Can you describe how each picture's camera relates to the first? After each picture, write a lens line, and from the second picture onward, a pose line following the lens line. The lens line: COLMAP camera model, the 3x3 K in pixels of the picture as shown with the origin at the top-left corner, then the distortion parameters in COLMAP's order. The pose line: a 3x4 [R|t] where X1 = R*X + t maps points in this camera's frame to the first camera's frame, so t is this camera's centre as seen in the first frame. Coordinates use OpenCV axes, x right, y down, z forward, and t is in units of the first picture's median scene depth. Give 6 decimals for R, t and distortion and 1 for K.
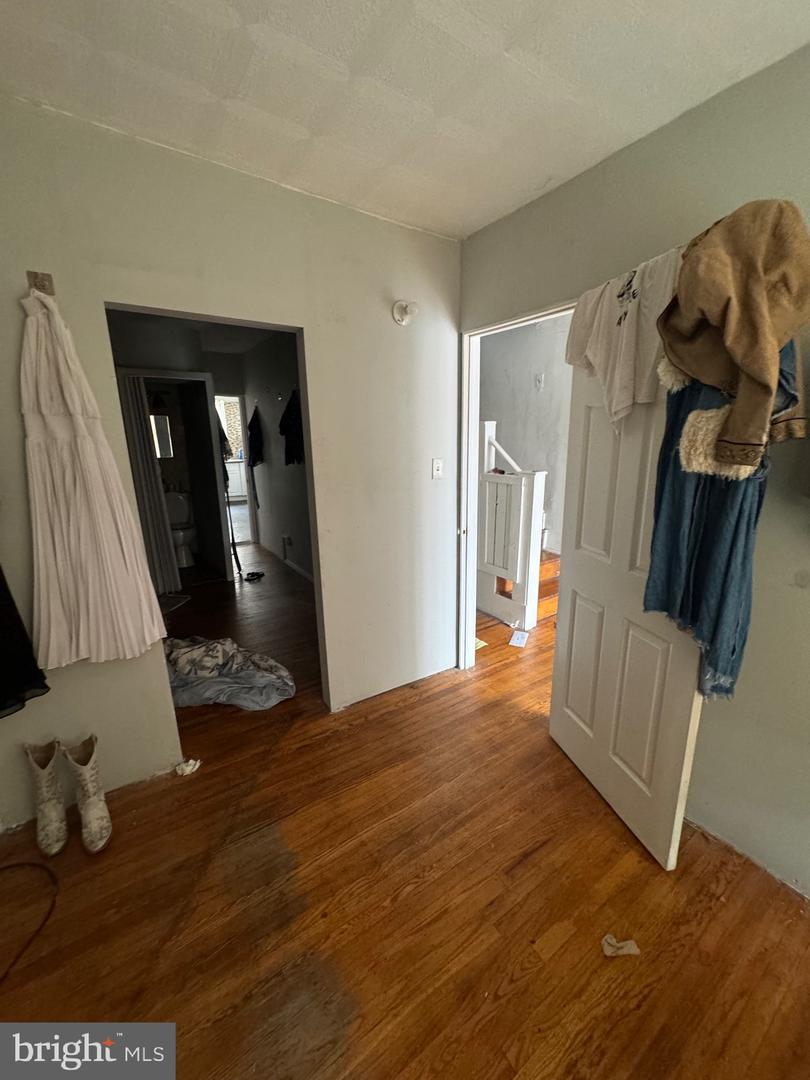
lens RADIAL K [[432.9, 0, 405.0], [0, 432.9, 540.0], [0, 0, 1]] dist [-0.000035, -0.000037]
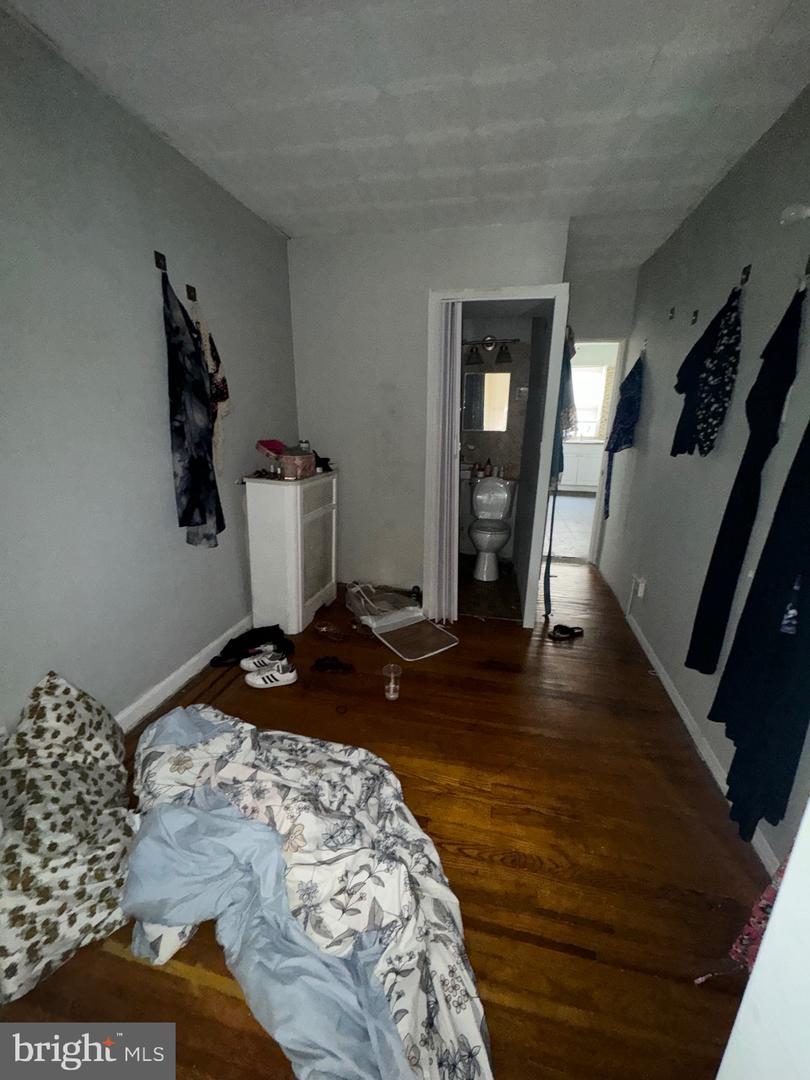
lens RADIAL K [[432.9, 0, 405.0], [0, 432.9, 540.0], [0, 0, 1]] dist [-0.000035, -0.000037]
pose [[0.685827, 0.221939, -0.693098, -0.110195], [-0.195062, 0.973577, 0.118736, -0.071744], [0.701136, 0.053765, 0.710997, 0.403852]]
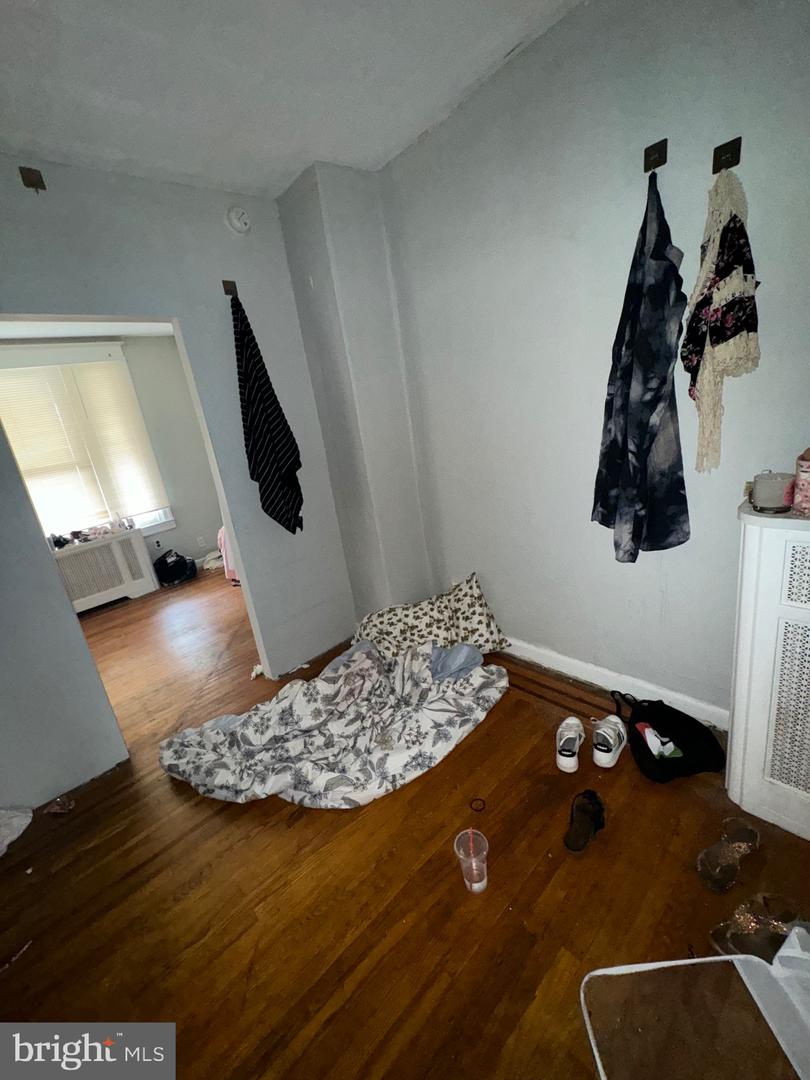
lens RADIAL K [[432.9, 0, 405.0], [0, 432.9, 540.0], [0, 0, 1]] dist [-0.000035, -0.000037]
pose [[-0.978602, 0.191138, -0.076189, -0.381810], [0.130806, 0.863716, 0.486708, -0.176669], [0.158834, 0.466327, -0.870236, 0.862588]]
